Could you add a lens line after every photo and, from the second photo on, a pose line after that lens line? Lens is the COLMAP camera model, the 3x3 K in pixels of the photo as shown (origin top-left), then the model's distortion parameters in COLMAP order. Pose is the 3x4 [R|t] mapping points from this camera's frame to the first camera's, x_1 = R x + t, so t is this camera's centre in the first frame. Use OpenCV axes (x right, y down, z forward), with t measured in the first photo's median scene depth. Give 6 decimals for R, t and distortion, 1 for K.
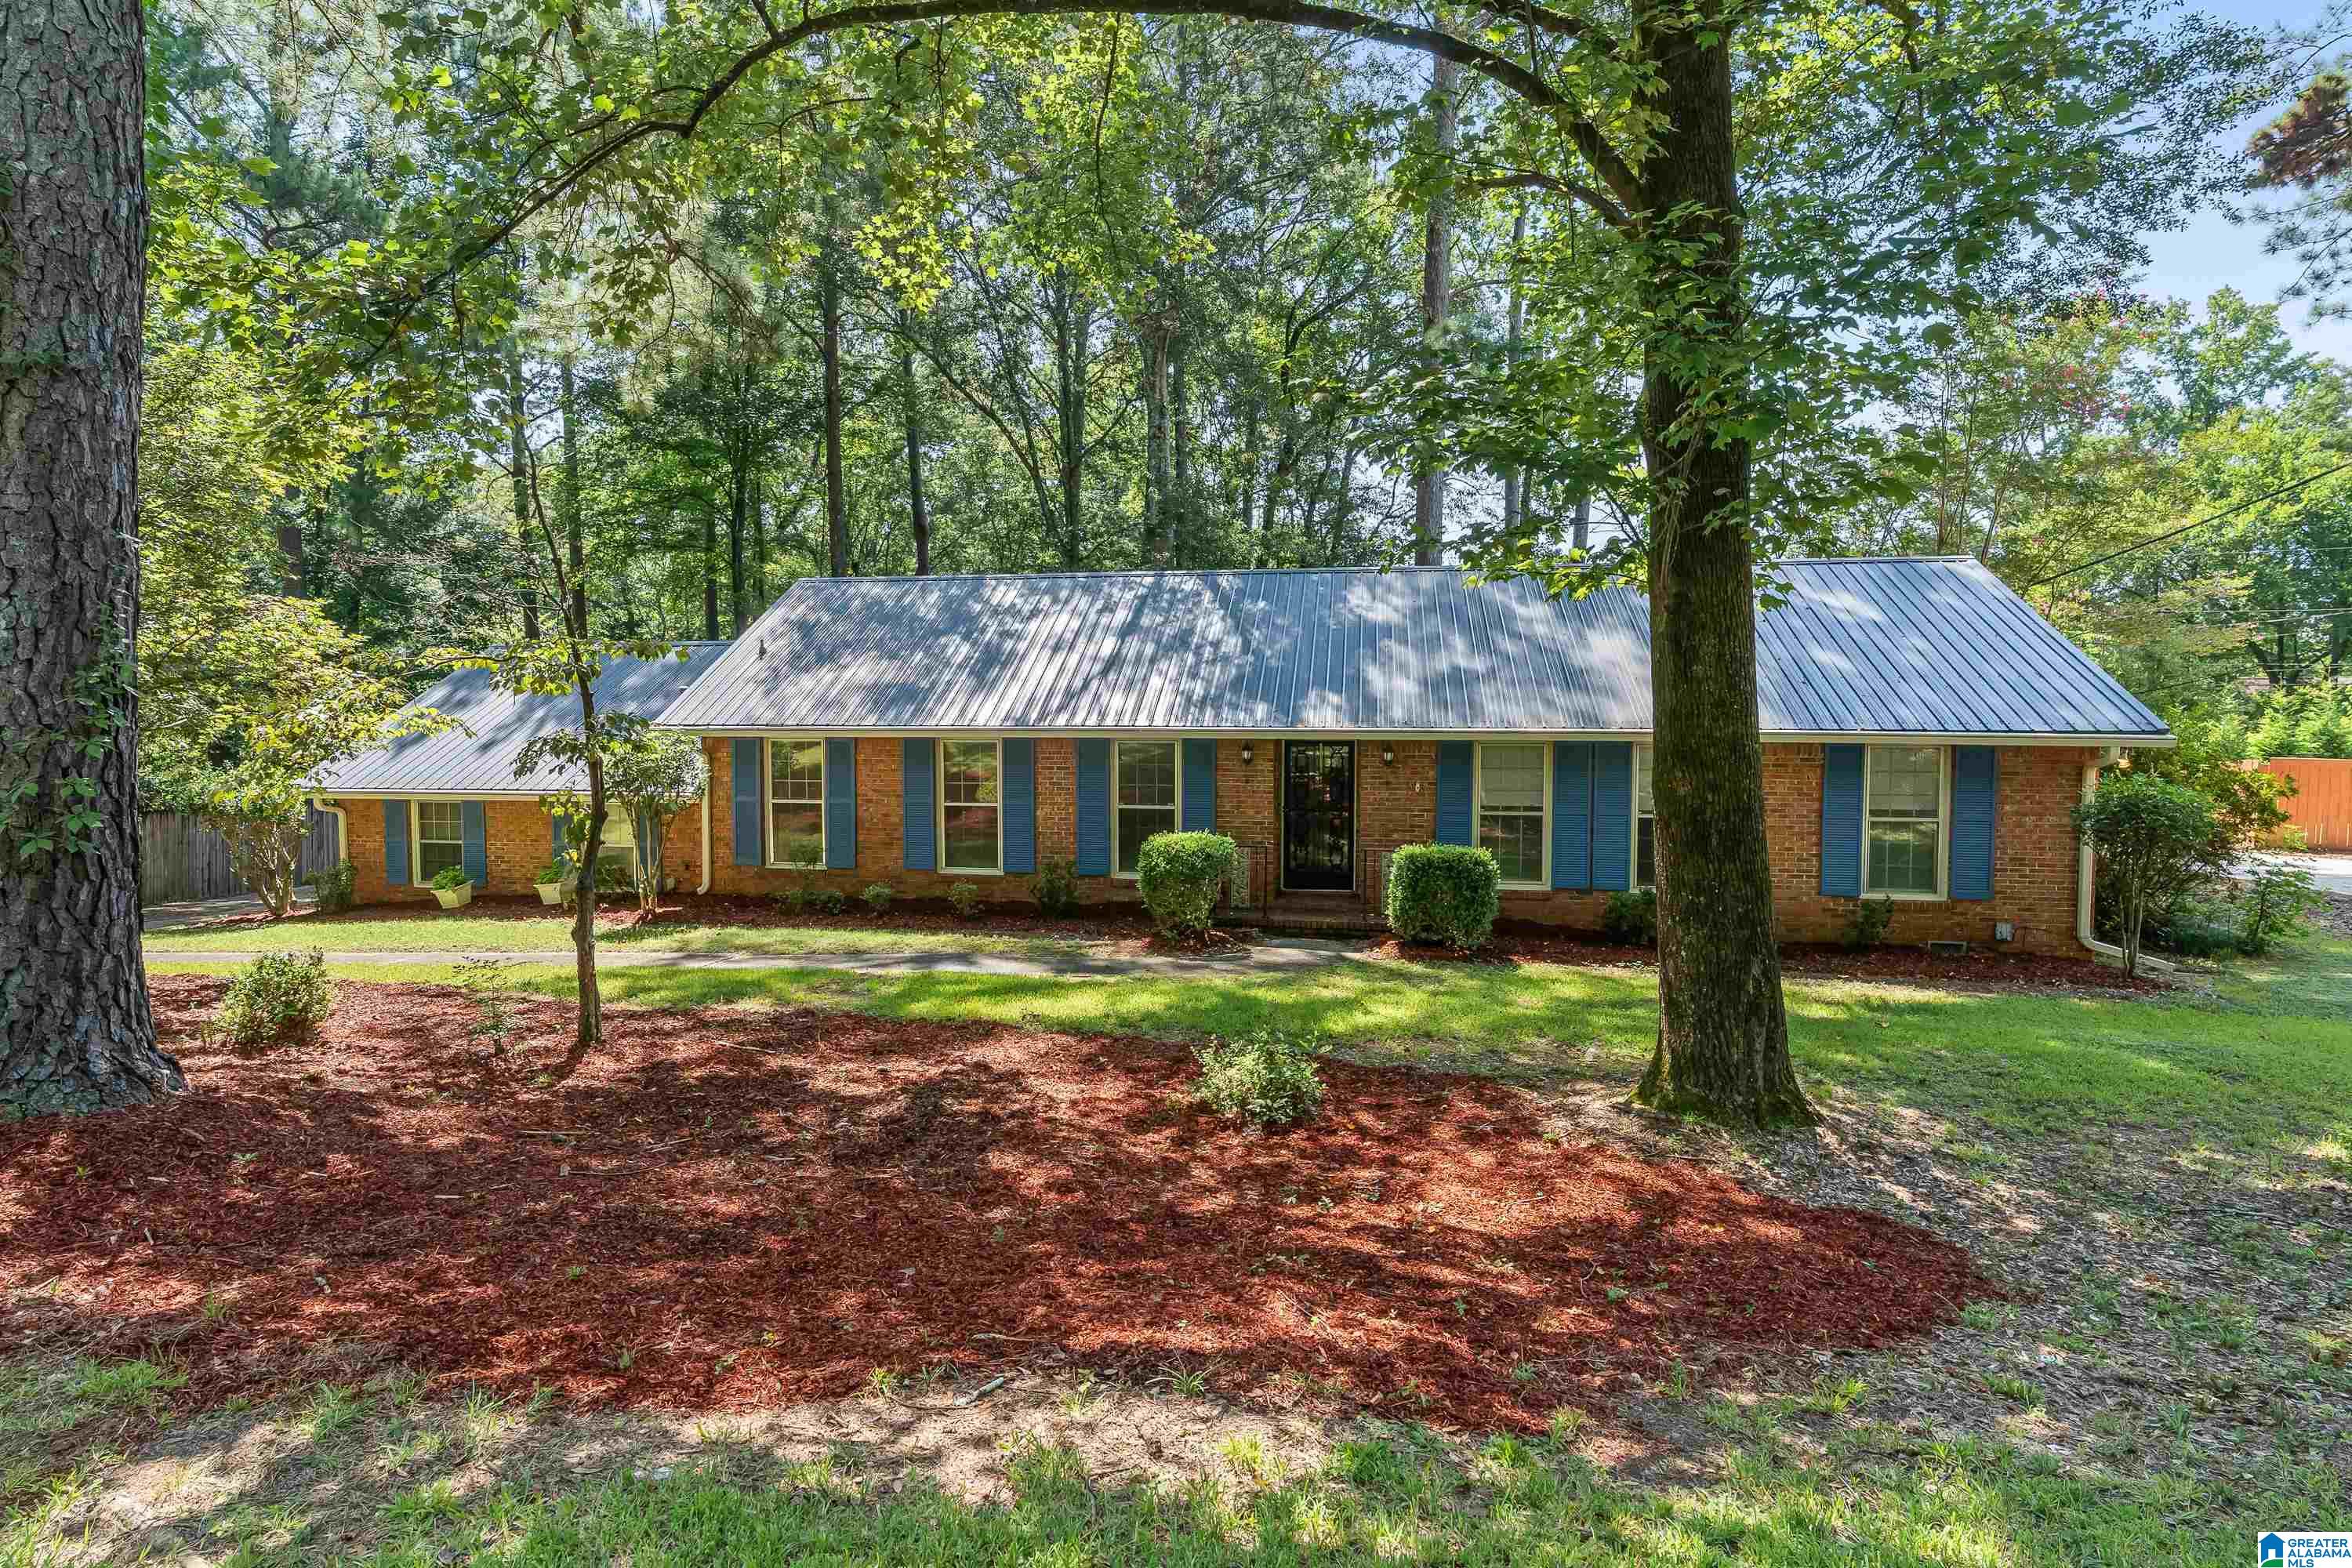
lens RADIAL K [[1266.6, 0, 1176.0], [0, 1266.6, 784.0], [0, 0, 1]] dist [-0.002568, -0.000825]
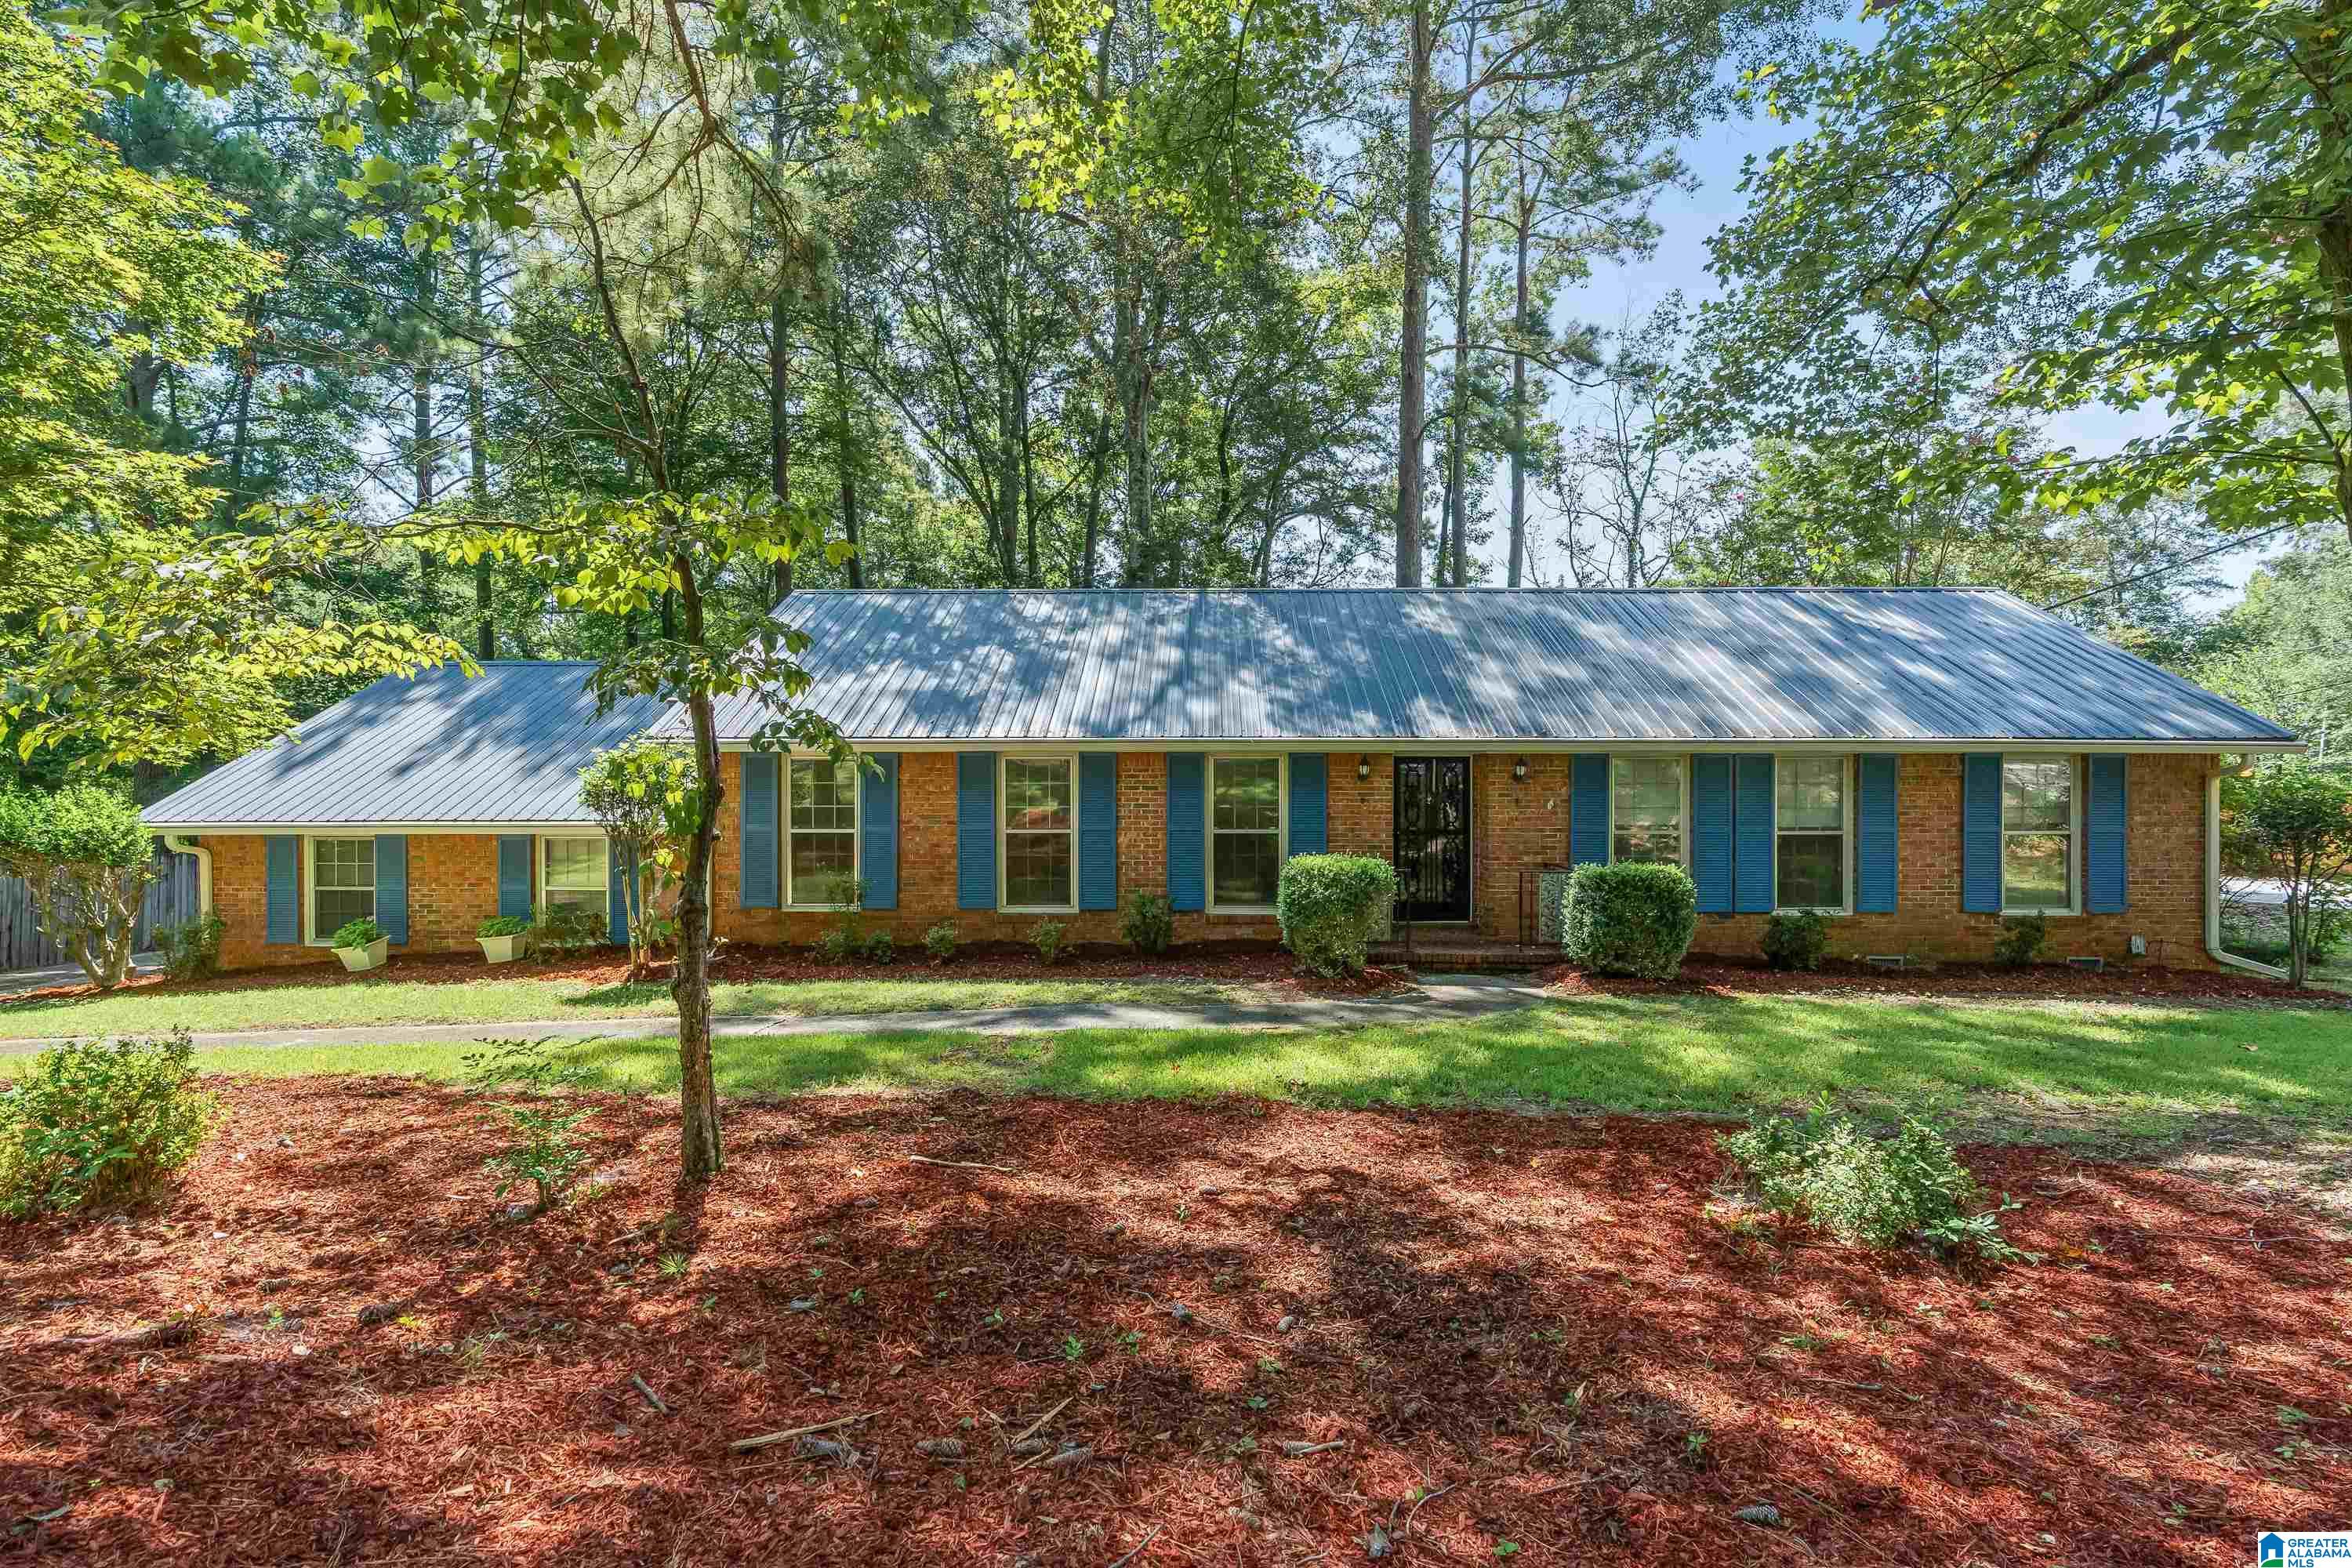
lens RADIAL K [[1086.3, 0, 1170.5], [0, 1086.3, 791.0], [0, 0, 1]] dist [-0.000771, -0.000191]
pose [[0.988350, -0.004382, 0.152133, -0.195004], [0.013524, 0.998160, -0.059114, 0.036468], [-0.151594, 0.060483, 0.986591, 0.277622]]
